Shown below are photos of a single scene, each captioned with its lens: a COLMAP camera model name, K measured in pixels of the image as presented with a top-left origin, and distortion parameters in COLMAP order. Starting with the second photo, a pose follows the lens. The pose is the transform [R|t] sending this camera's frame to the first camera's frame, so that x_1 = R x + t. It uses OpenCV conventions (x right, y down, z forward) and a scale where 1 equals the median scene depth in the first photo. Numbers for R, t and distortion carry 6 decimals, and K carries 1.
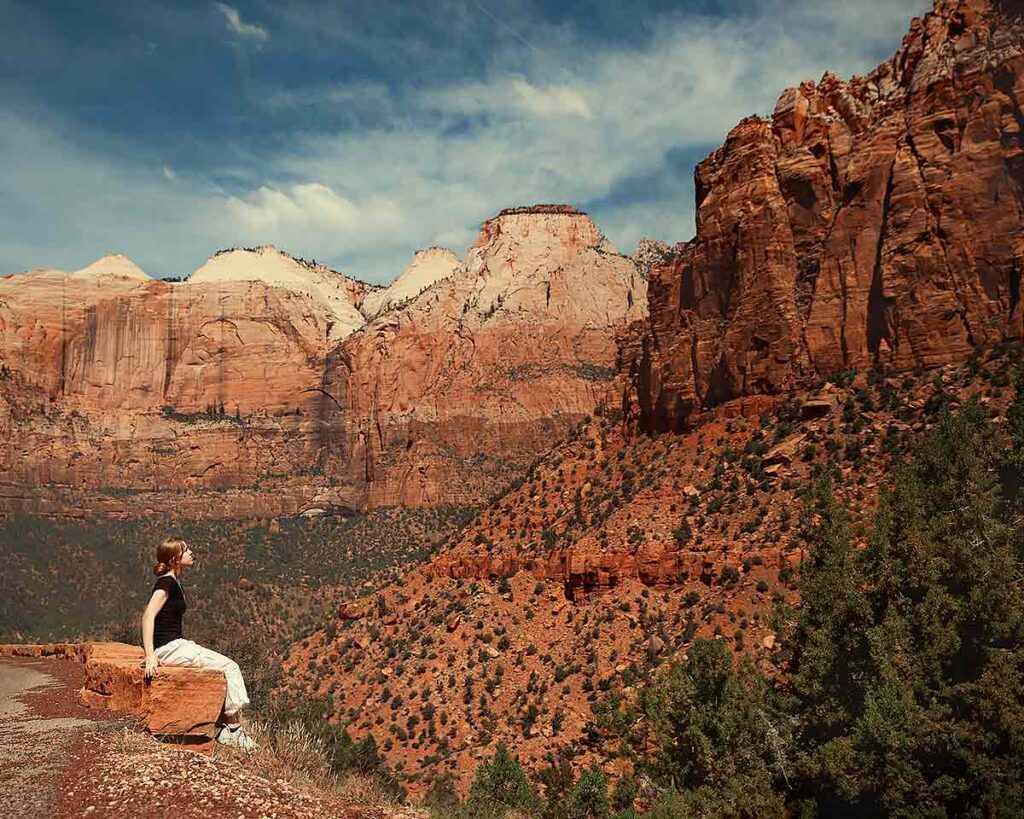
lens RADIAL K [[1208.3, 0, 454.4], [0, 1208.3, 407.7], [0, 0, 1]] dist [-0.004011, 0.087753]
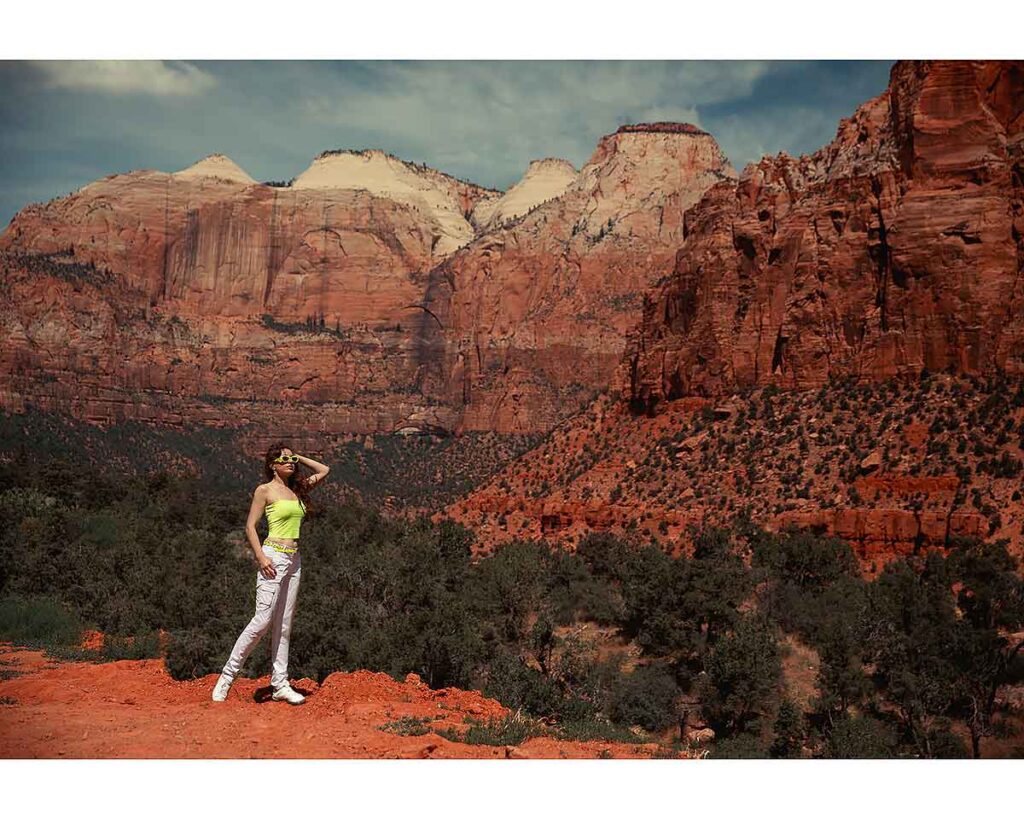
lens RADIAL K [[1542.5, 0, 511.5], [0, 1542.5, 394.7], [0, 0, 1]] dist [0.200387, 0.014761]
pose [[0.996165, 0.057395, -0.066046, 0.146340], [-0.052294, 0.995695, 0.076525, -0.131341], [0.070153, -0.072778, 0.994878, -0.756456]]
